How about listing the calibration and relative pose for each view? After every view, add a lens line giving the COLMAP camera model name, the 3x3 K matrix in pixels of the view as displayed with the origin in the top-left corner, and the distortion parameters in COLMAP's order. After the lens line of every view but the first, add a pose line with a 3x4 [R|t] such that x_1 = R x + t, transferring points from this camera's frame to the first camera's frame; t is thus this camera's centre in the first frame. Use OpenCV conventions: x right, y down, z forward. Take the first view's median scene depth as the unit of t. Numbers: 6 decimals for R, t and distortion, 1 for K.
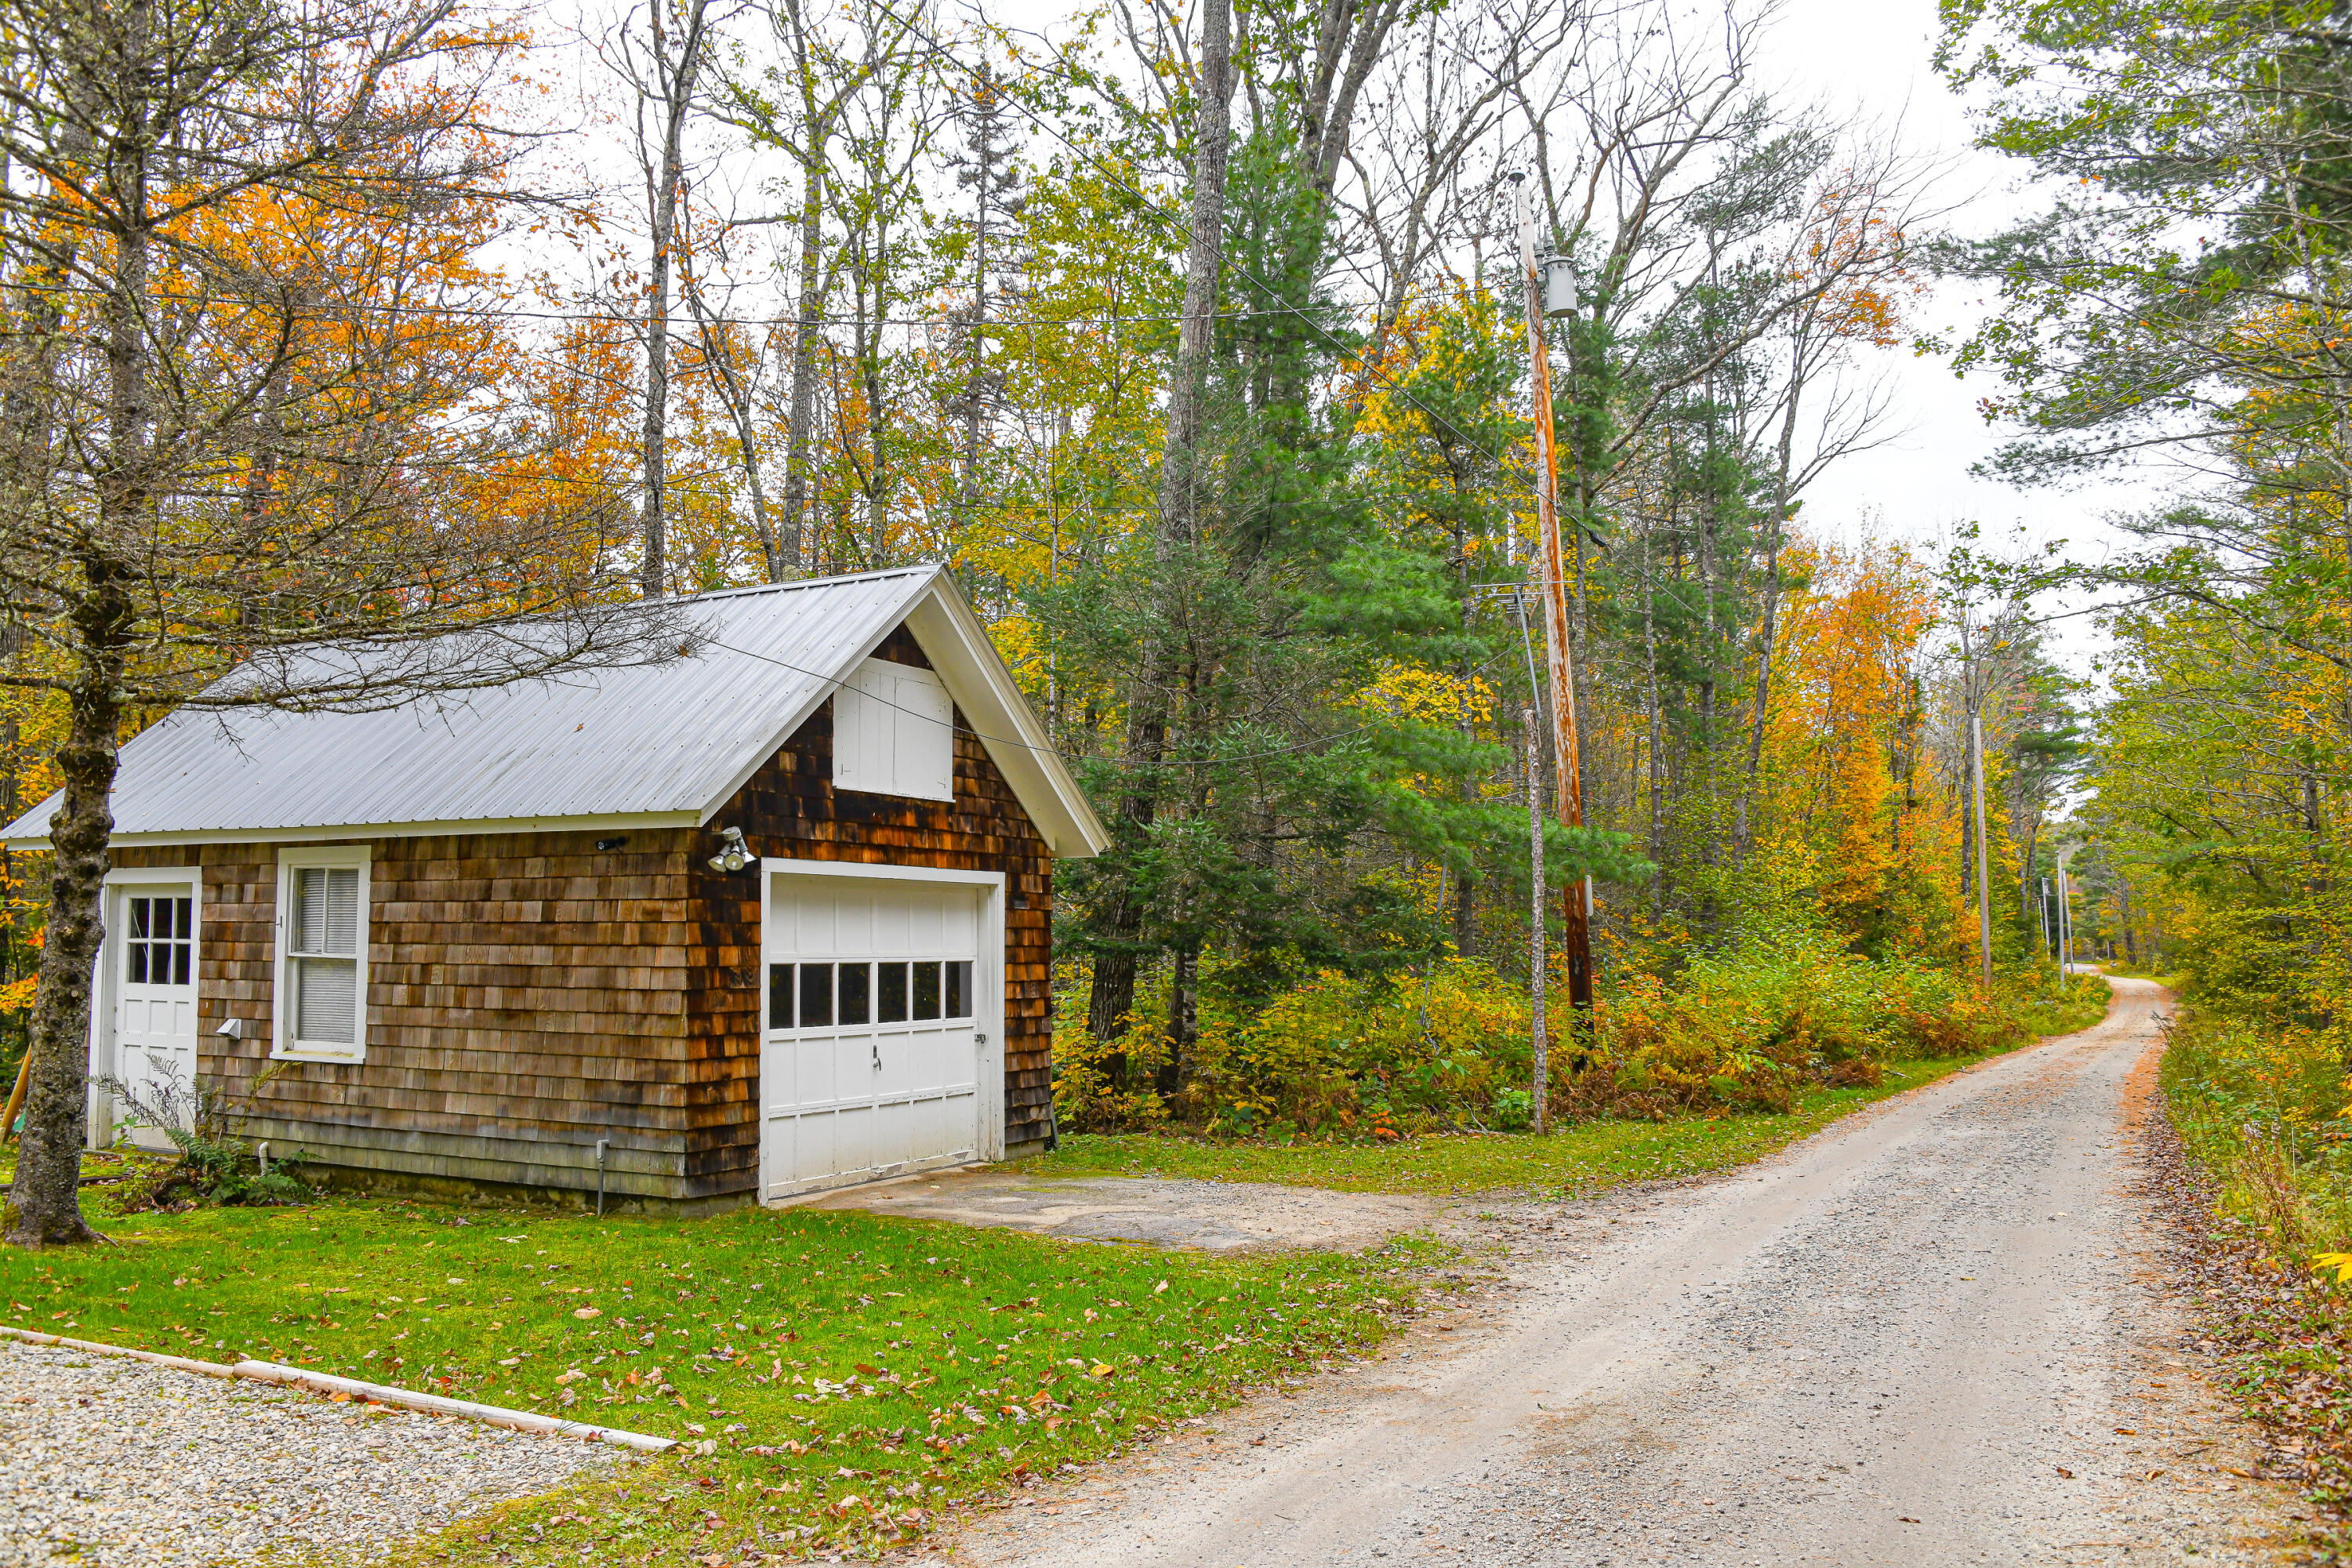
lens RADIAL K [[1897.5, 0, 1170.5], [0, 1897.5, 773.4], [0, 0, 1]] dist [-0.054891, -0.001441]
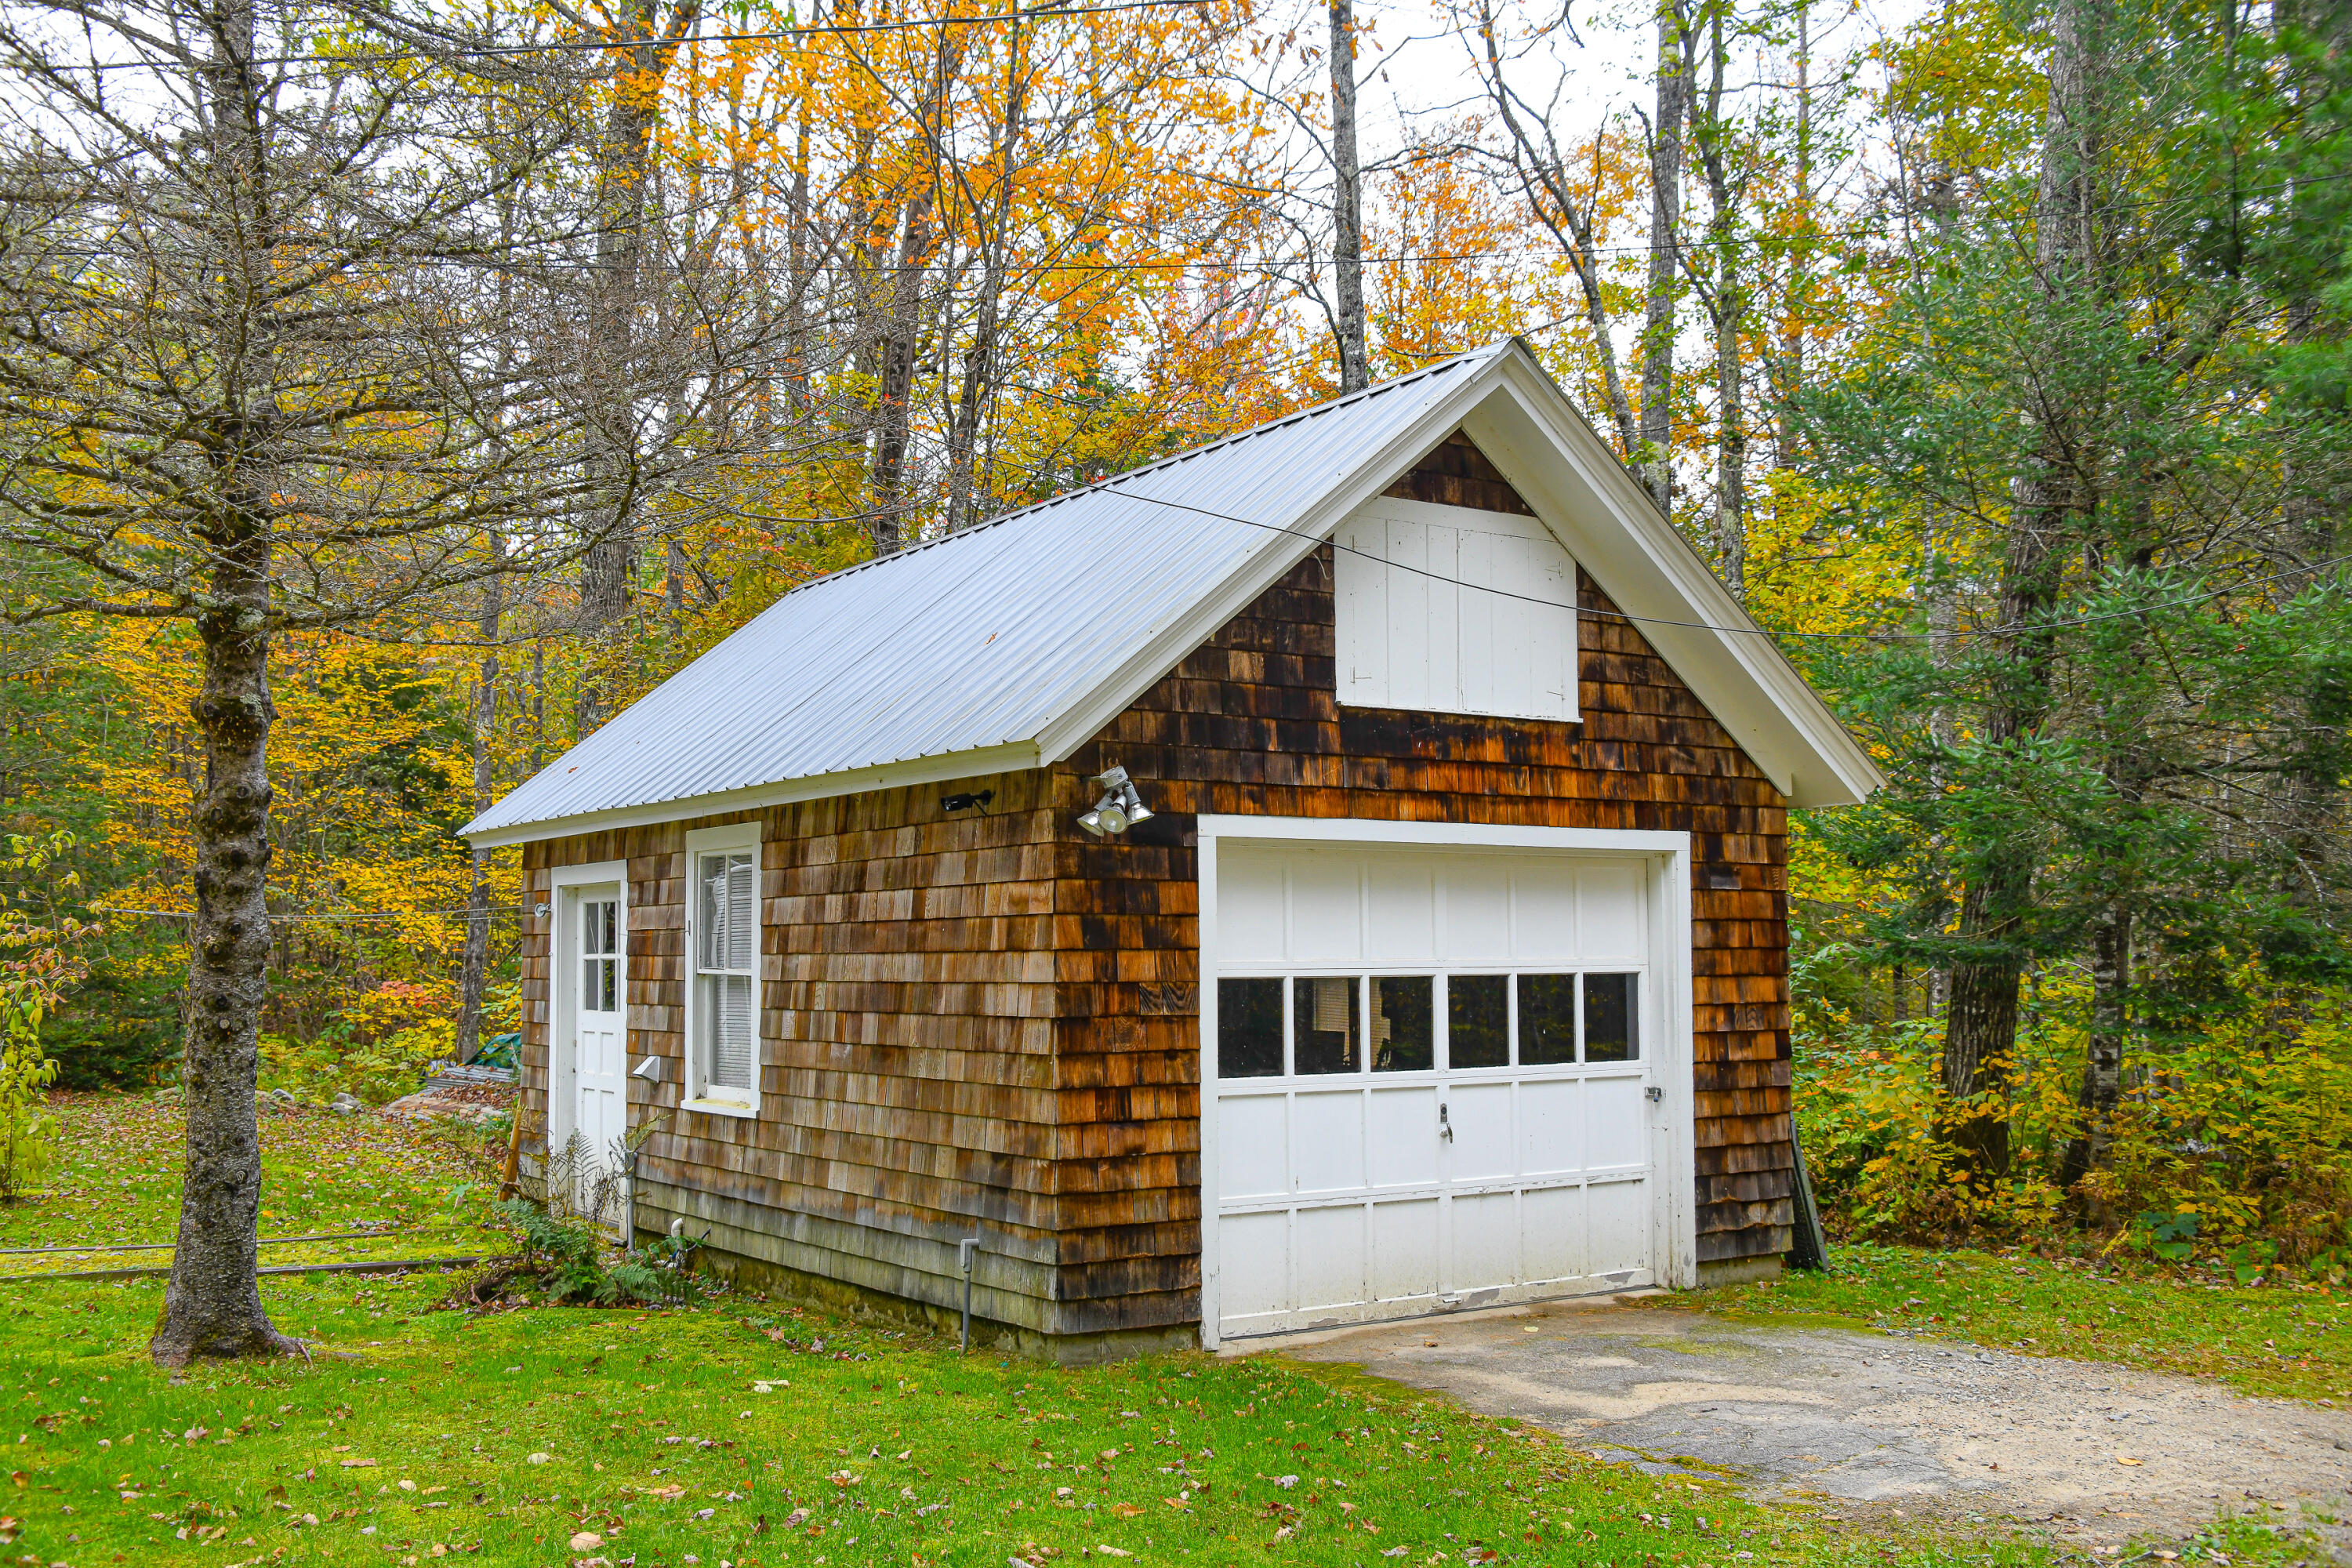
lens RADIAL K [[2318.5, 0, 1204.3], [0, 2318.5, 856.0], [0, 0, 1]] dist [-0.015226, 0.000000]
pose [[0.882330, -0.029455, -0.469709, 0.150375], [0.050503, 0.998202, 0.032272, 0.031324], [0.467914, -0.052196, 0.882231, 0.281575]]
